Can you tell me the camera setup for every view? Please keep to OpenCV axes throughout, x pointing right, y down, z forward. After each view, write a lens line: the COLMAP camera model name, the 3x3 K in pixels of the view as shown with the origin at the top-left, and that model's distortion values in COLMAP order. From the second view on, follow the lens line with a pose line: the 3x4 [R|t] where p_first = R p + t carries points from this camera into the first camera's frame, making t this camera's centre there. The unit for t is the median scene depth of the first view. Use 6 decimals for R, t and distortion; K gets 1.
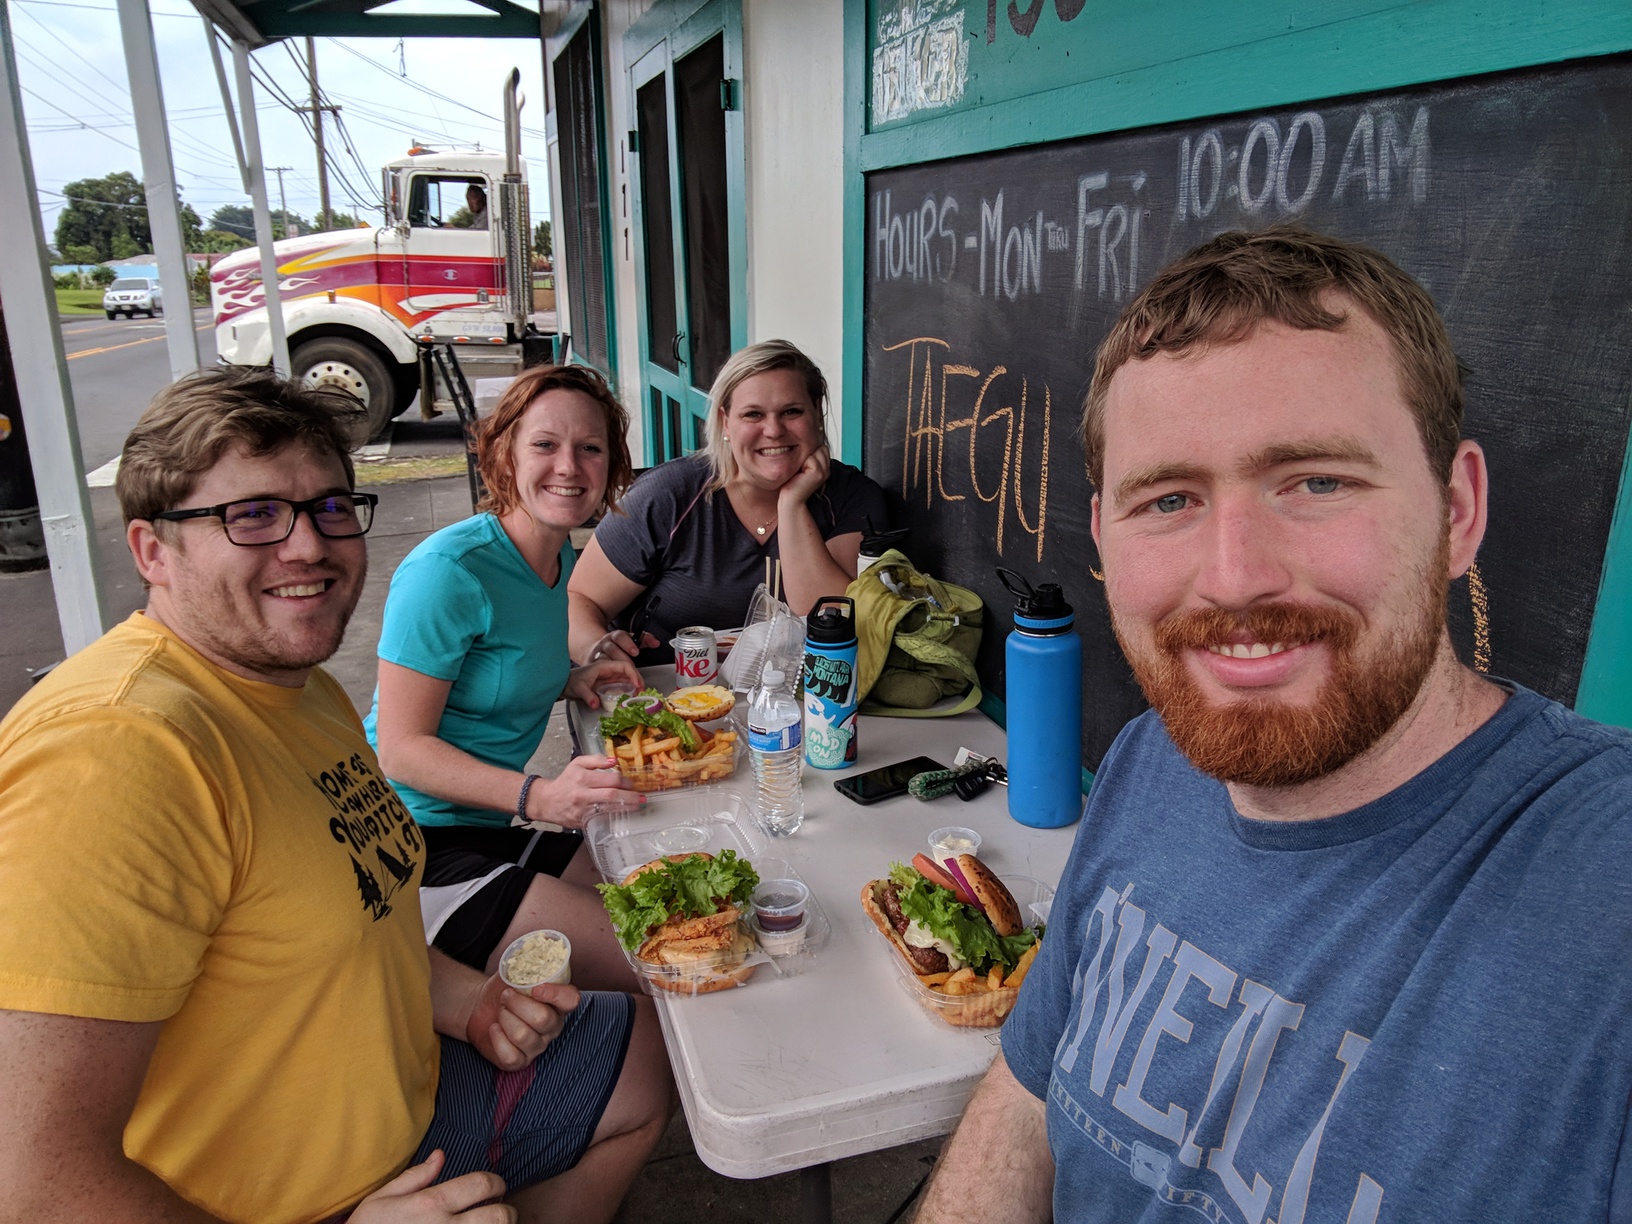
lens RADIAL K [[1182.9, 0, 814.9], [0, 1182.9, 610.1], [0, 0, 1]] dist [0.001015, 0.000069]
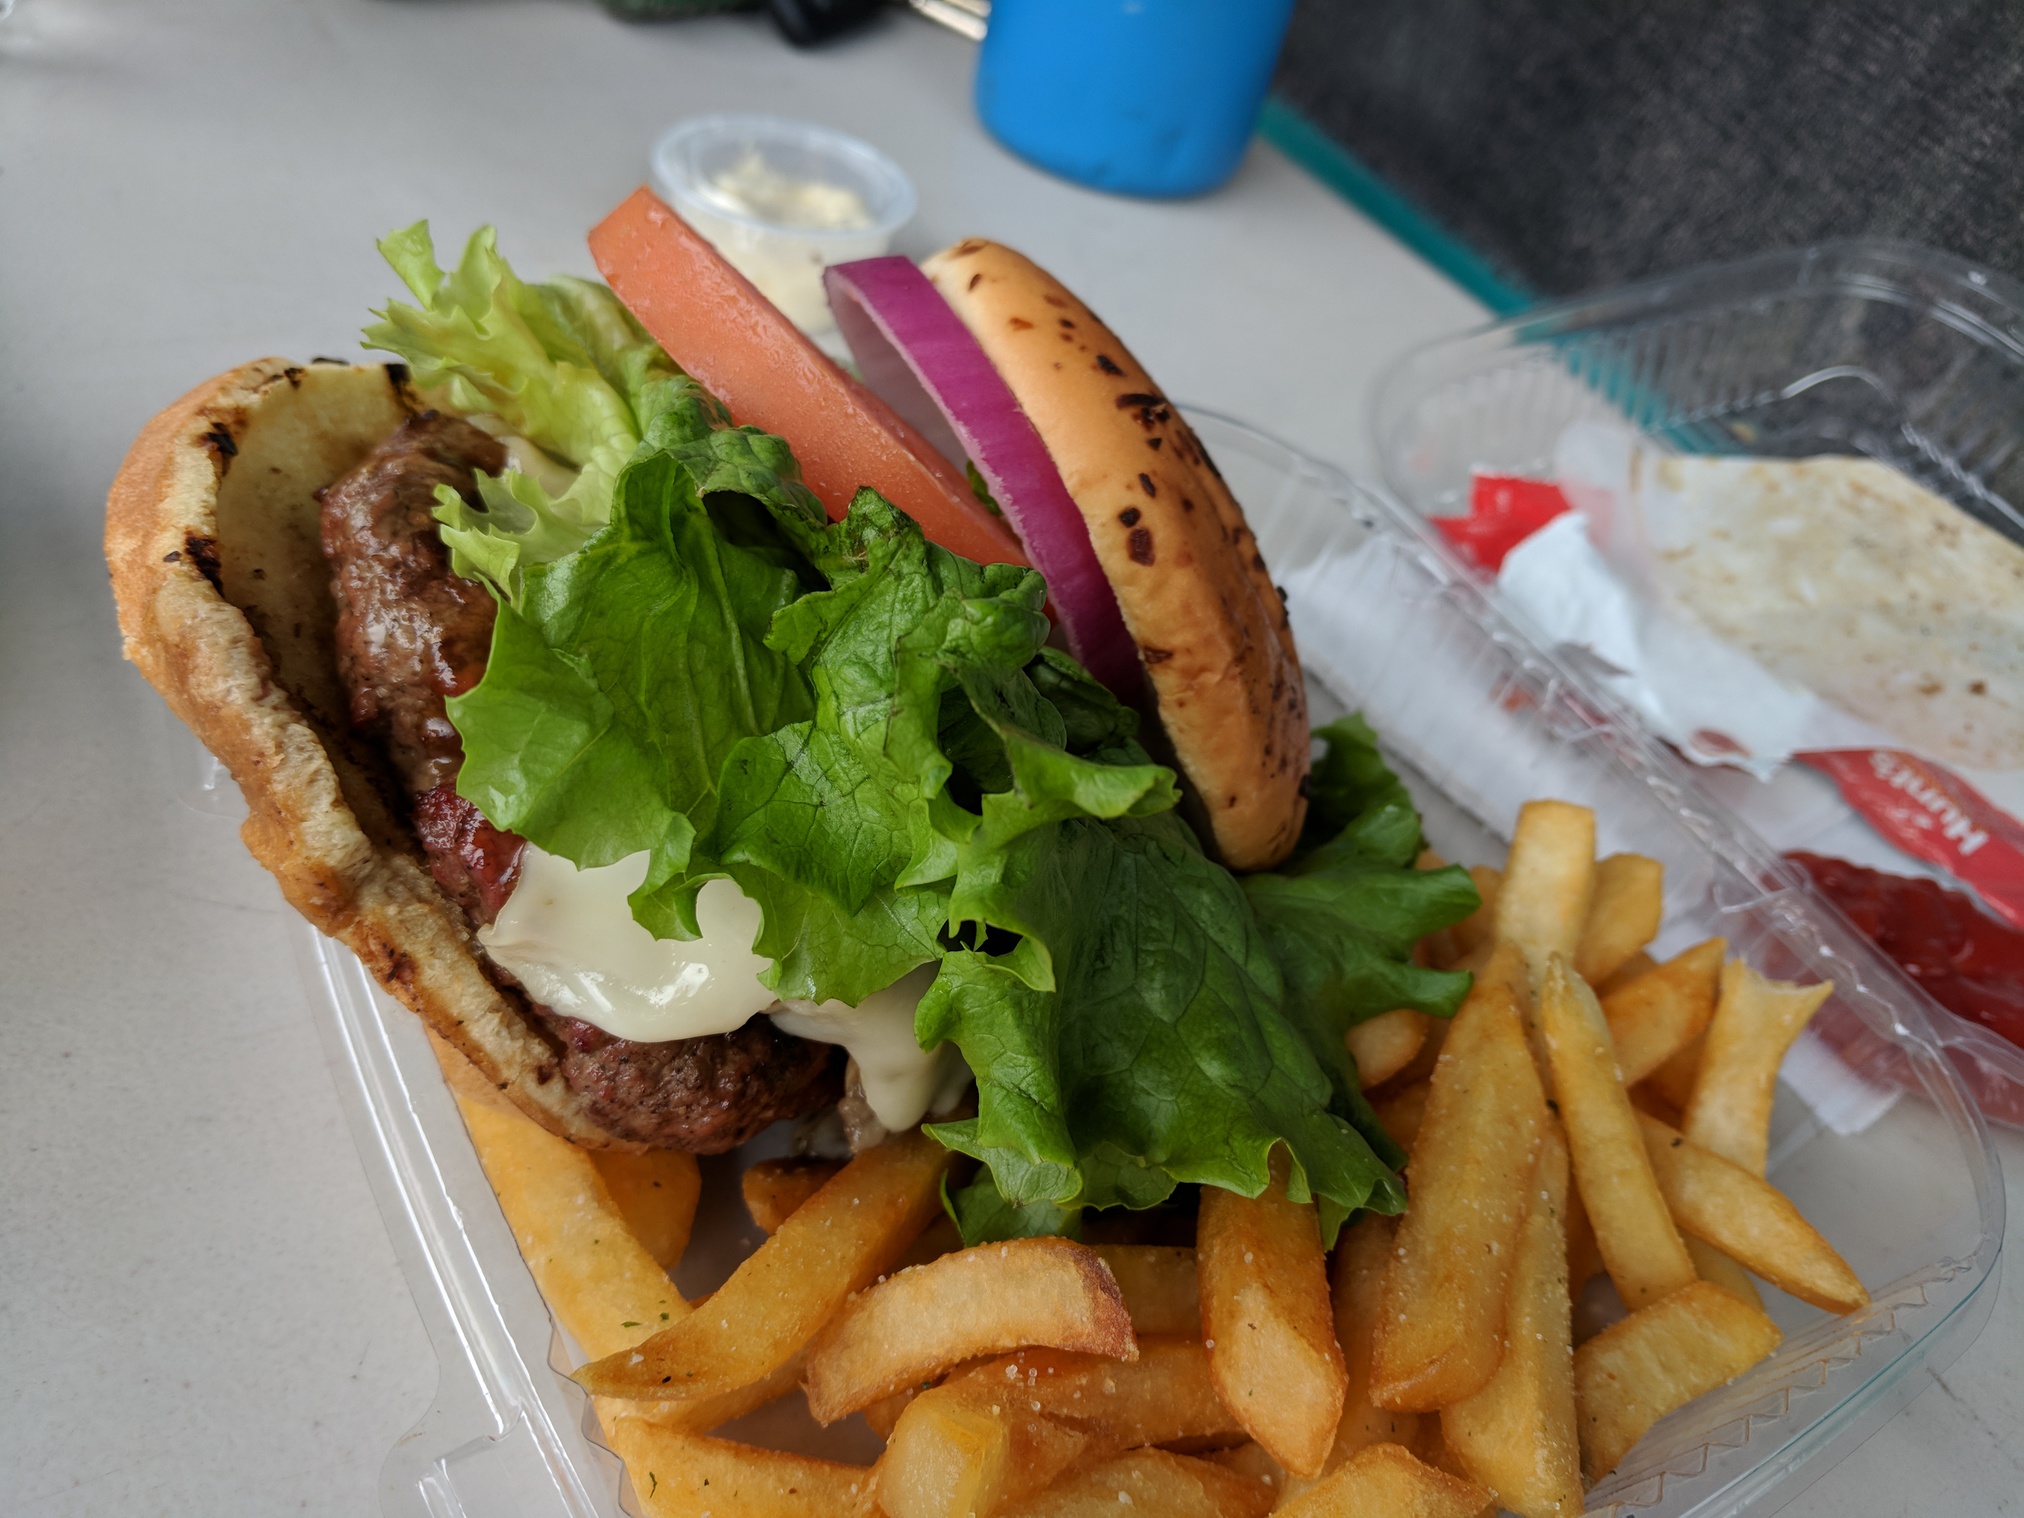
lens RADIAL K [[1555.0, 0, 1009.4], [0, 1555.0, 757.4], [0, 0, 1]] dist [-0.011666, -0.002826]
pose [[0.929505, 0.009527, 0.368687, 0.066773], [-0.184499, 0.877600, 0.442468, 0.188434], [-0.319345, -0.479298, 0.817492, 0.868524]]
